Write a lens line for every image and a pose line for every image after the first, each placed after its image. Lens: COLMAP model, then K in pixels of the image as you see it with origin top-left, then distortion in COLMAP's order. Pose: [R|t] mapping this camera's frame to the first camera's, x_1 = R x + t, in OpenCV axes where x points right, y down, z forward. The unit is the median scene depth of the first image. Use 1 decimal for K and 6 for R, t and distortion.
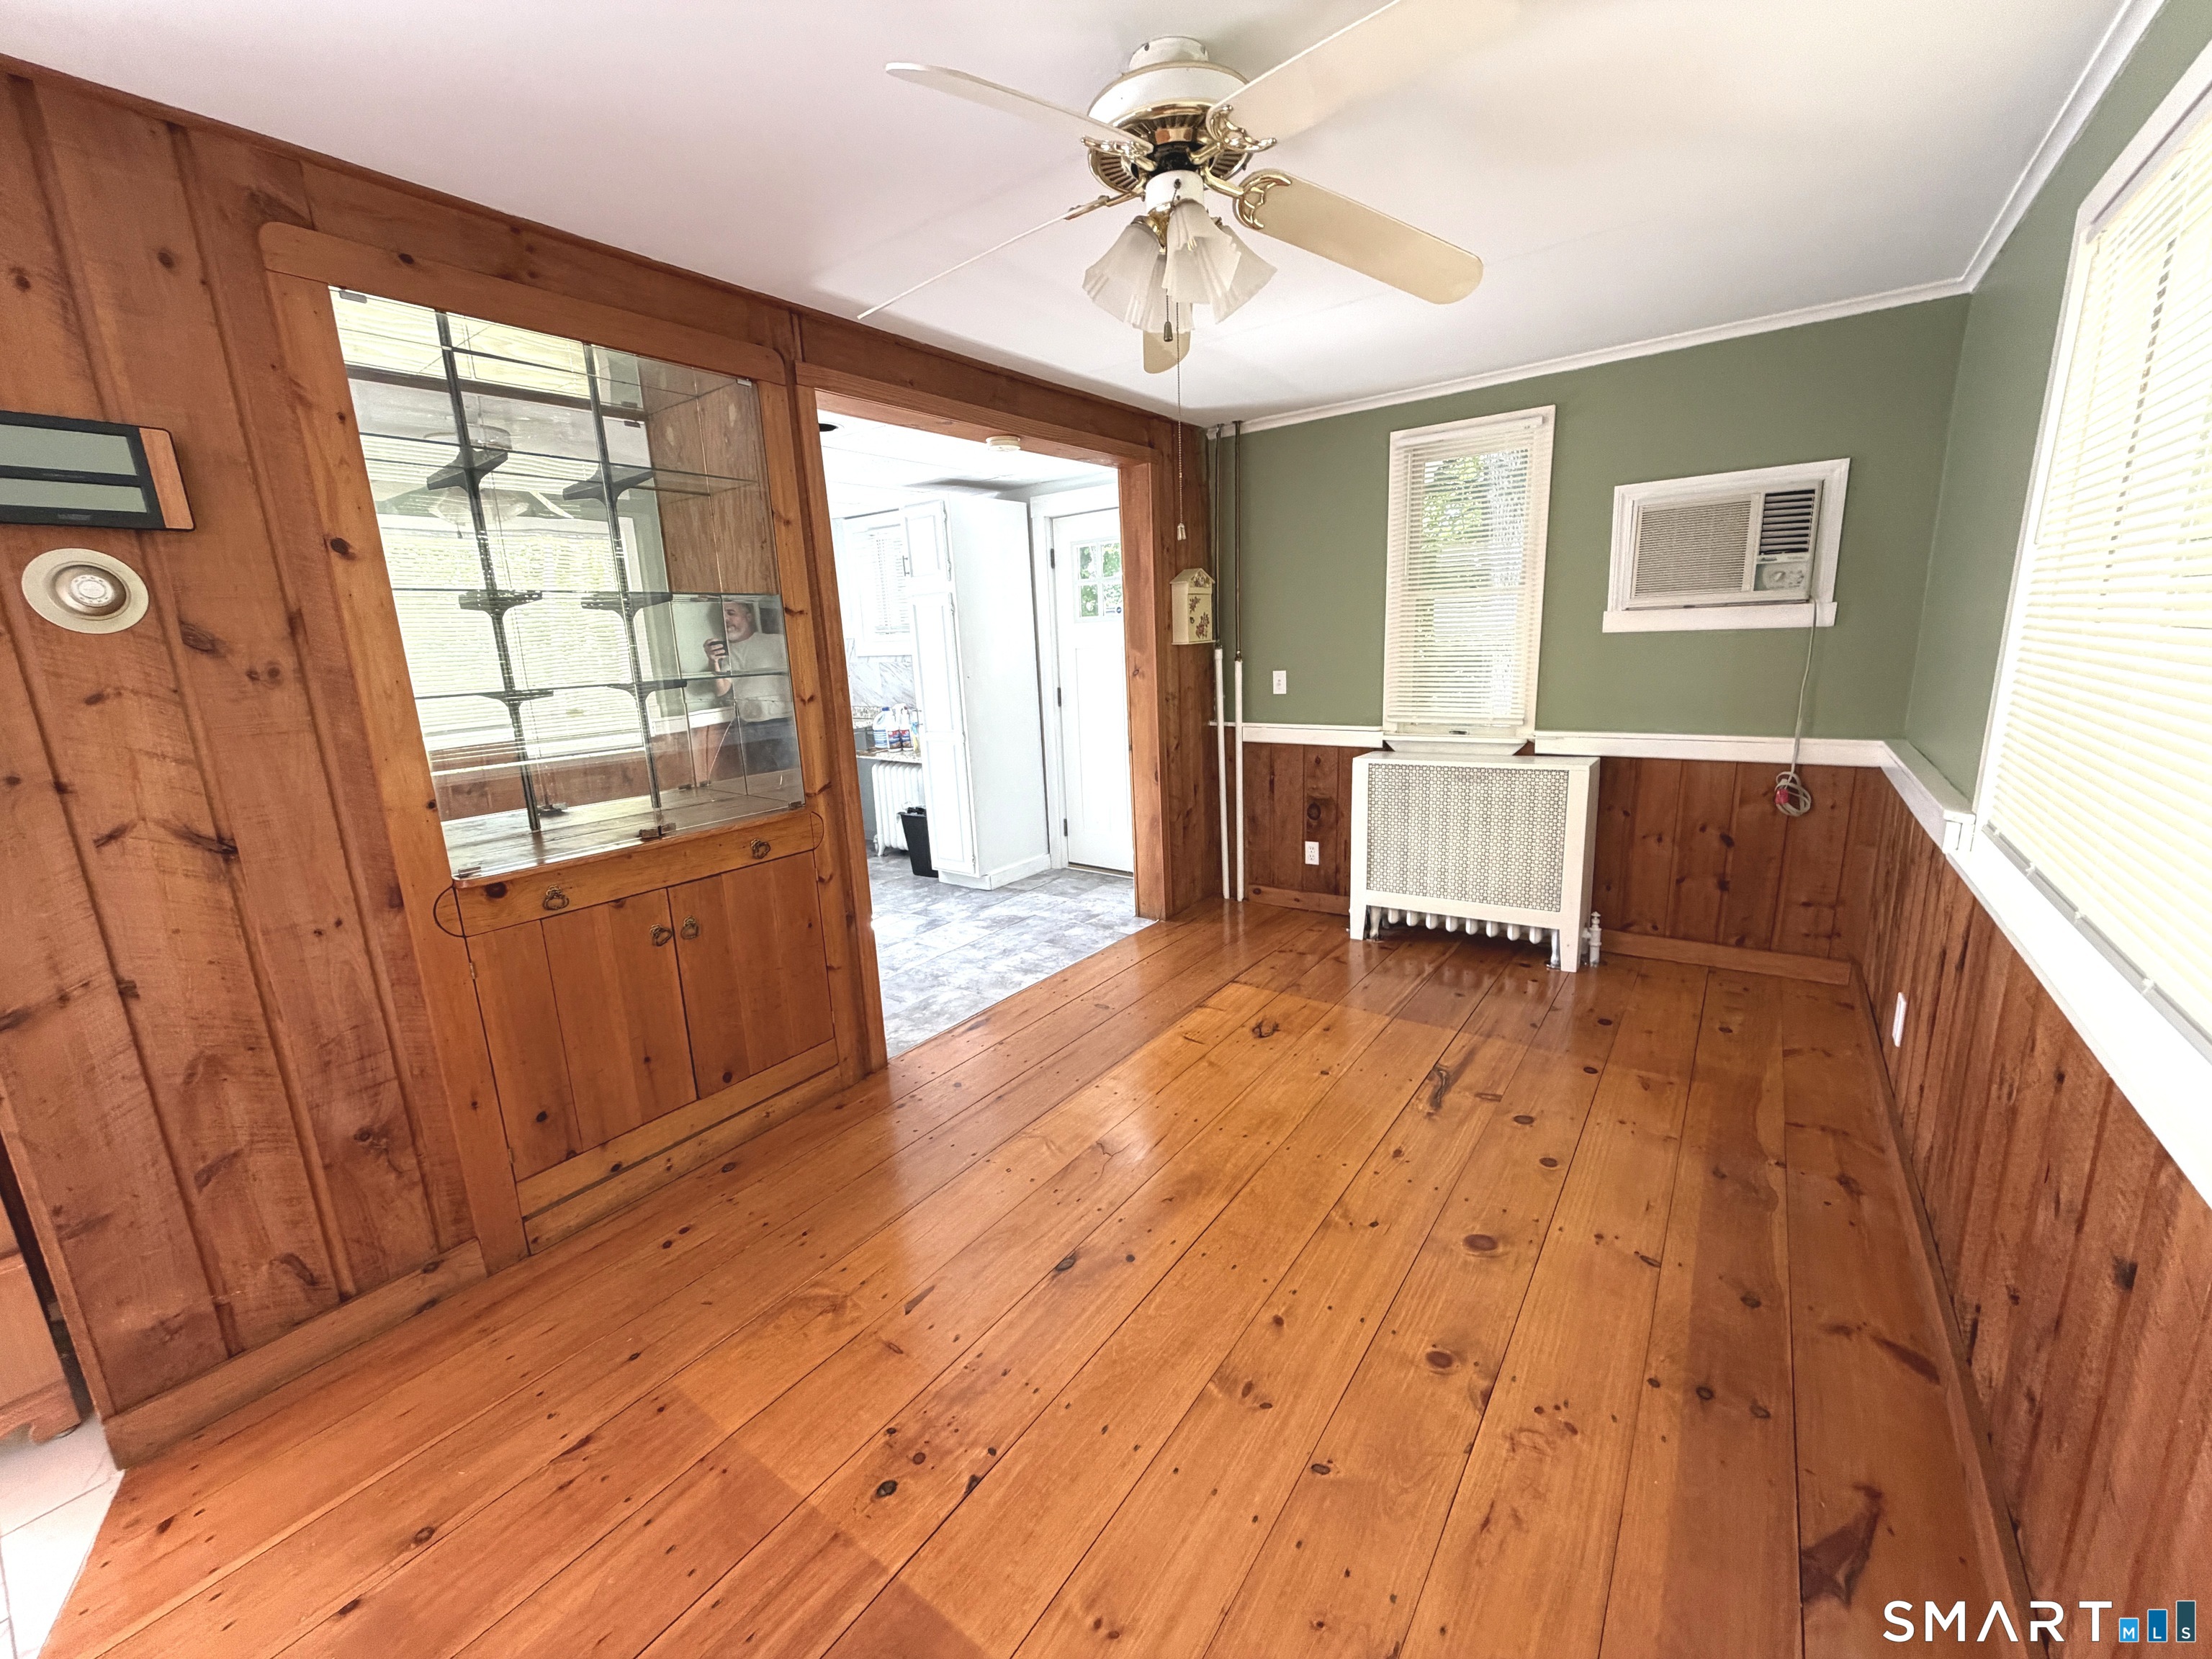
lens RADIAL K [[880.4, 0, 1105.3], [0, 880.4, 829.5], [0, 0, 1]] dist [0.000597, -0.000029]
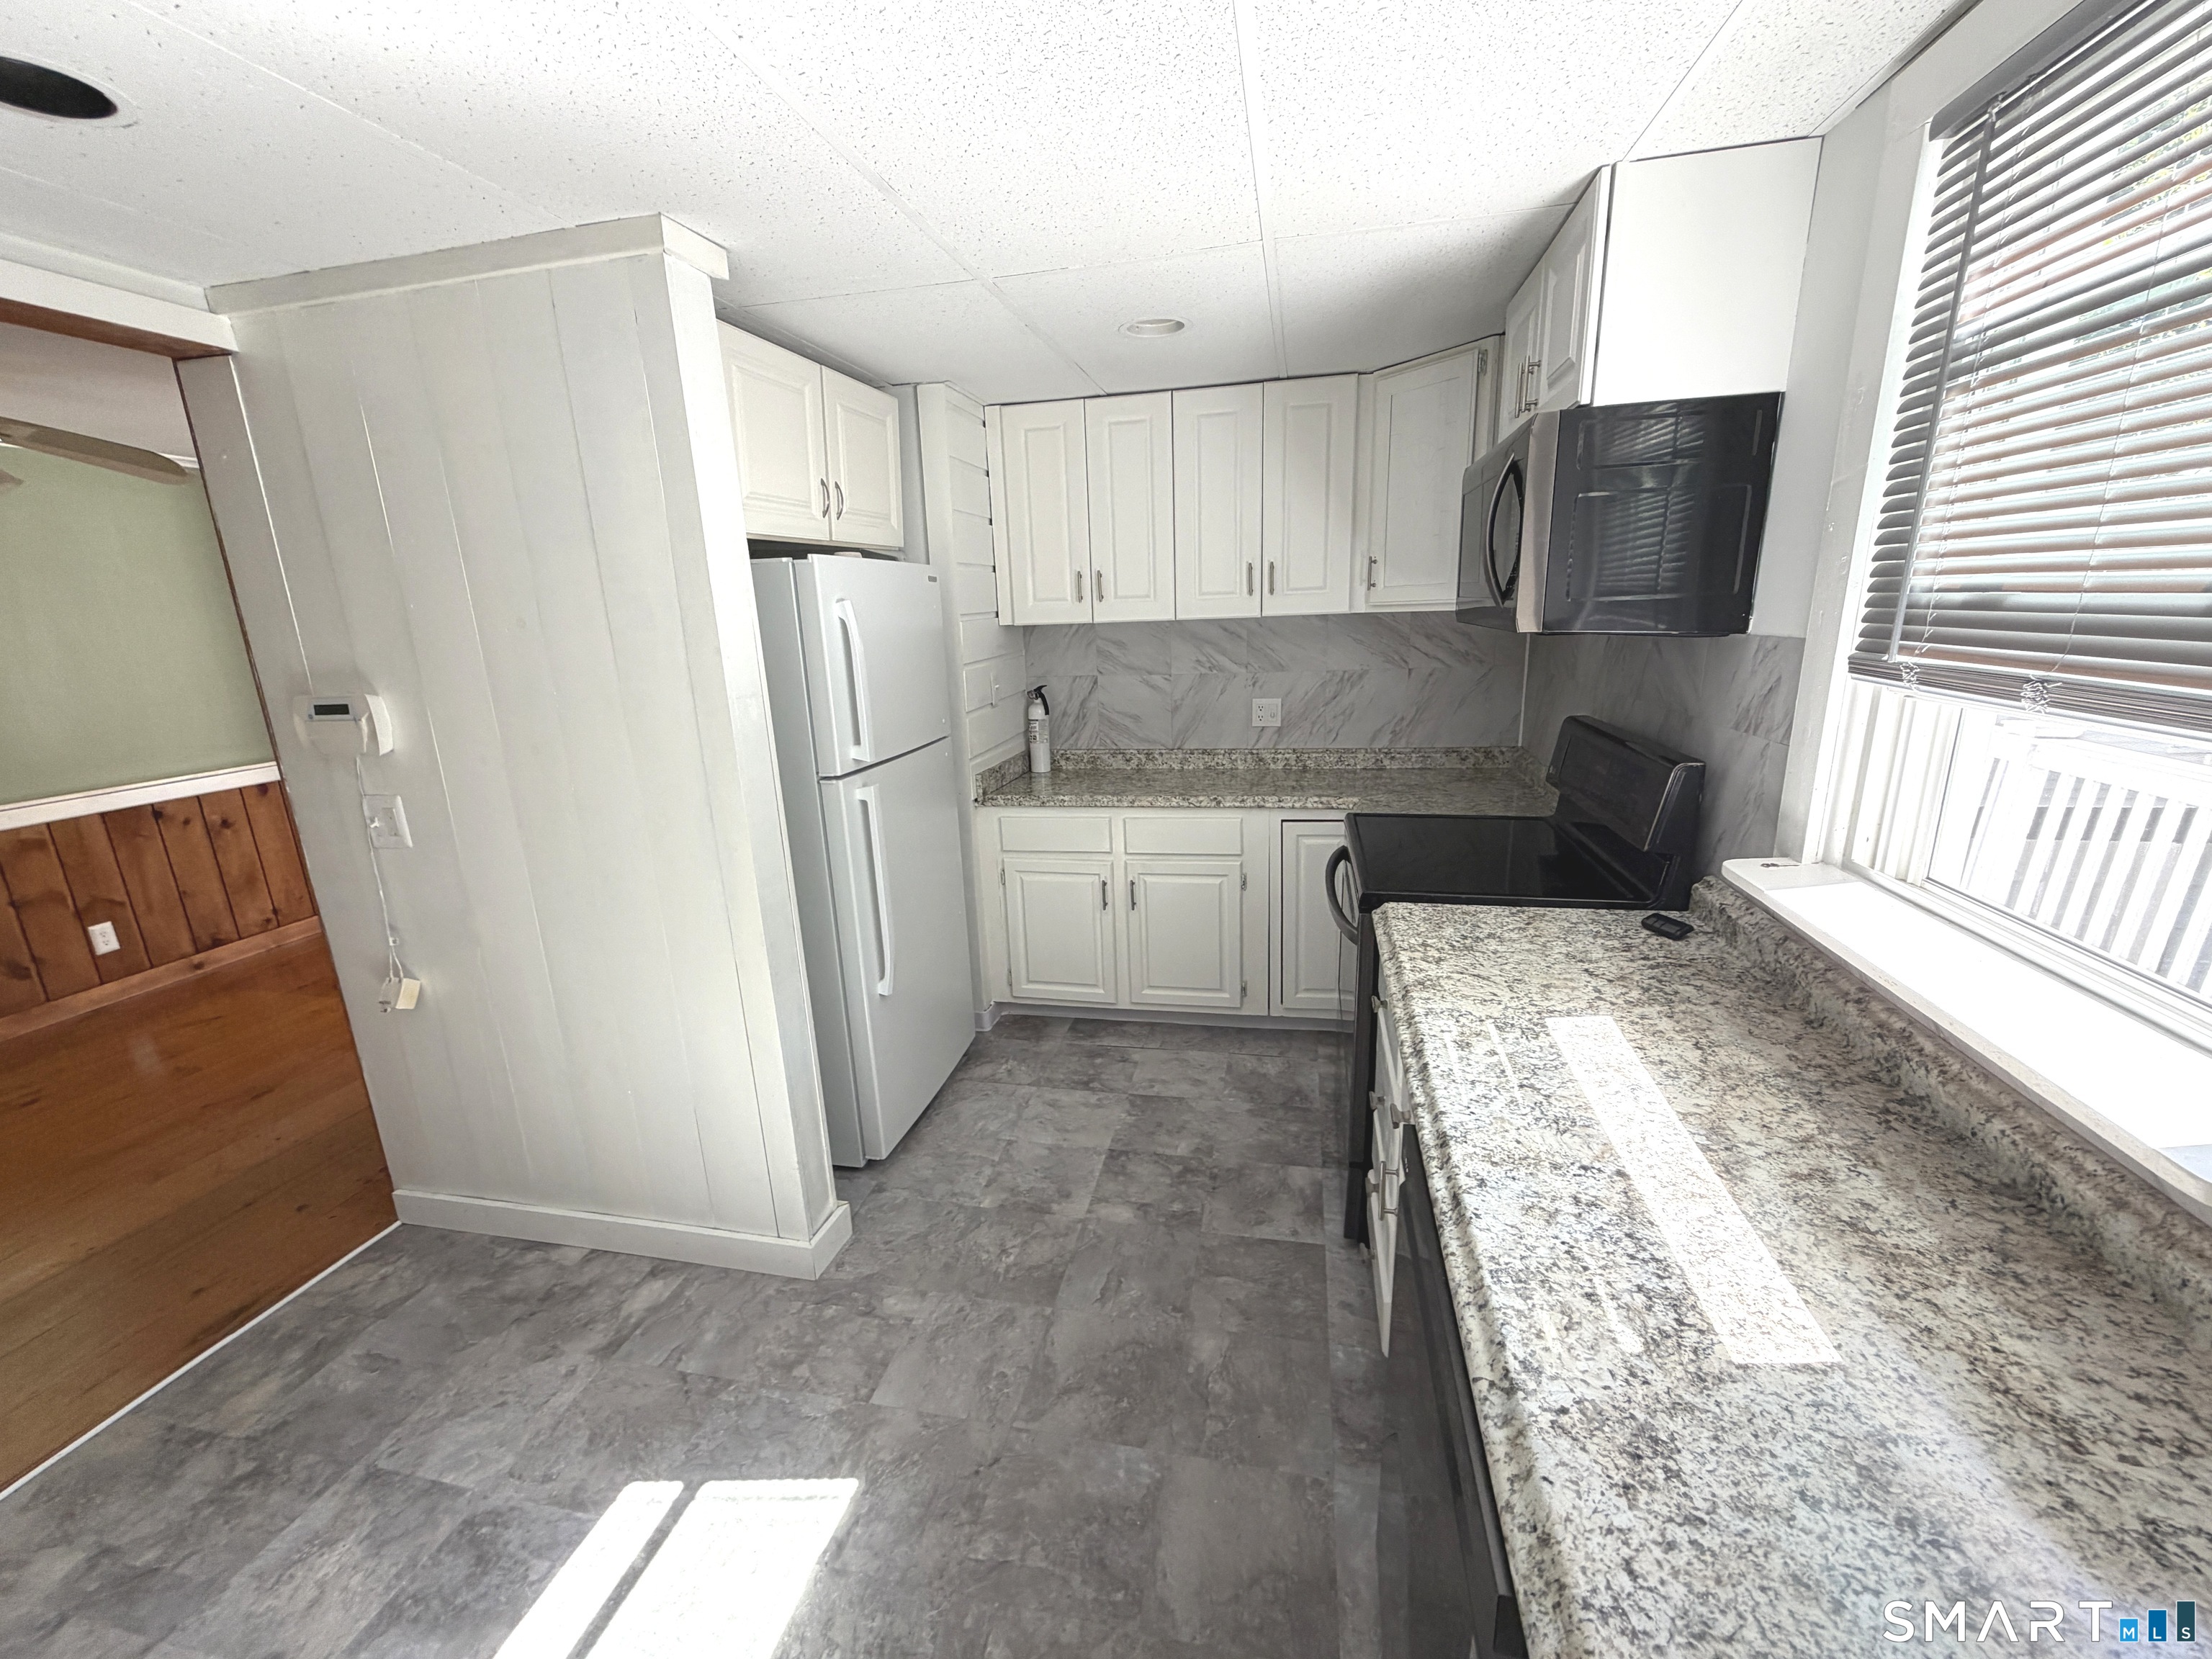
lens RADIAL K [[880.4, 0, 1106.6], [0, 880.4, 828.9], [0, 0, 1]] dist [0.000597, -0.000029]
pose [[-0.913827, 0.172028, -0.367868, -0.504304], [-0.013664, 0.892309, 0.451218, -0.350130], [0.405874, 0.417362, -0.813065, 1.485187]]
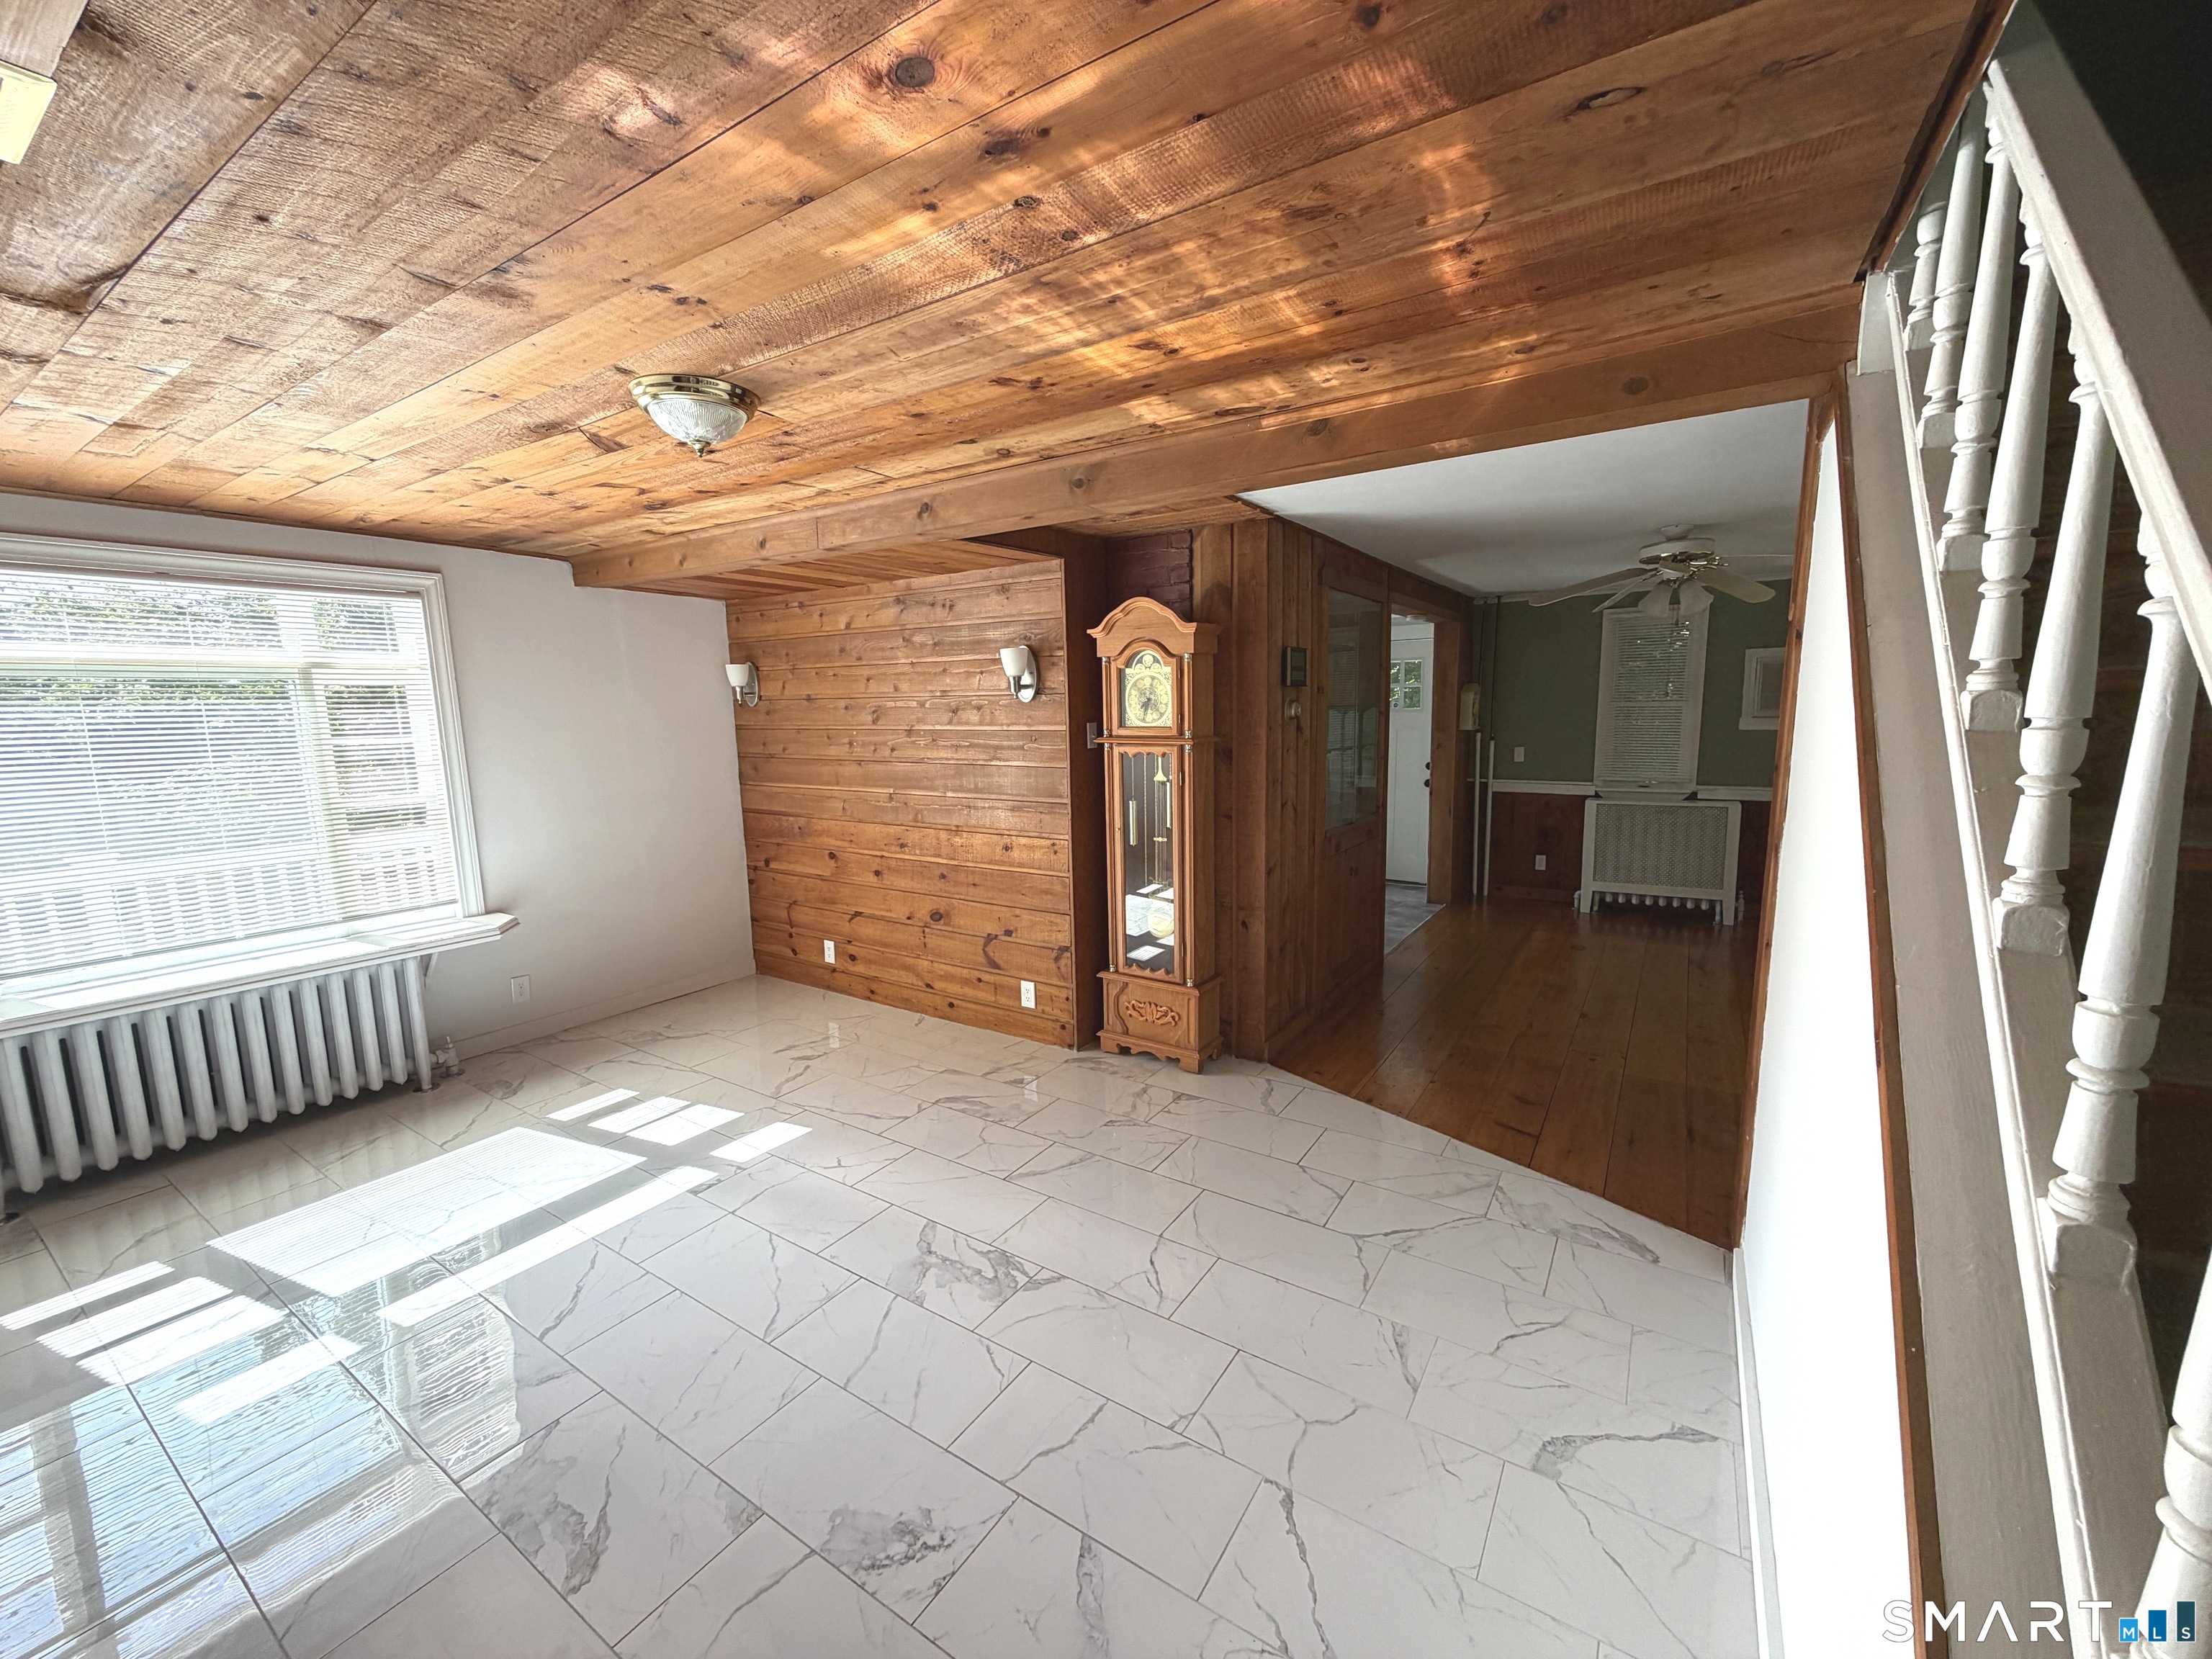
lens RADIAL K [[880.4, 0, 1101.9], [0, 880.4, 830.3], [0, 0, 1]] dist [0.000597, -0.000029]
pose [[0.998727, 0.017336, 0.047378, -0.760911], [-0.013591, 0.996842, -0.078238, 0.126086], [-0.048584, 0.077495, 0.995808, -0.649407]]
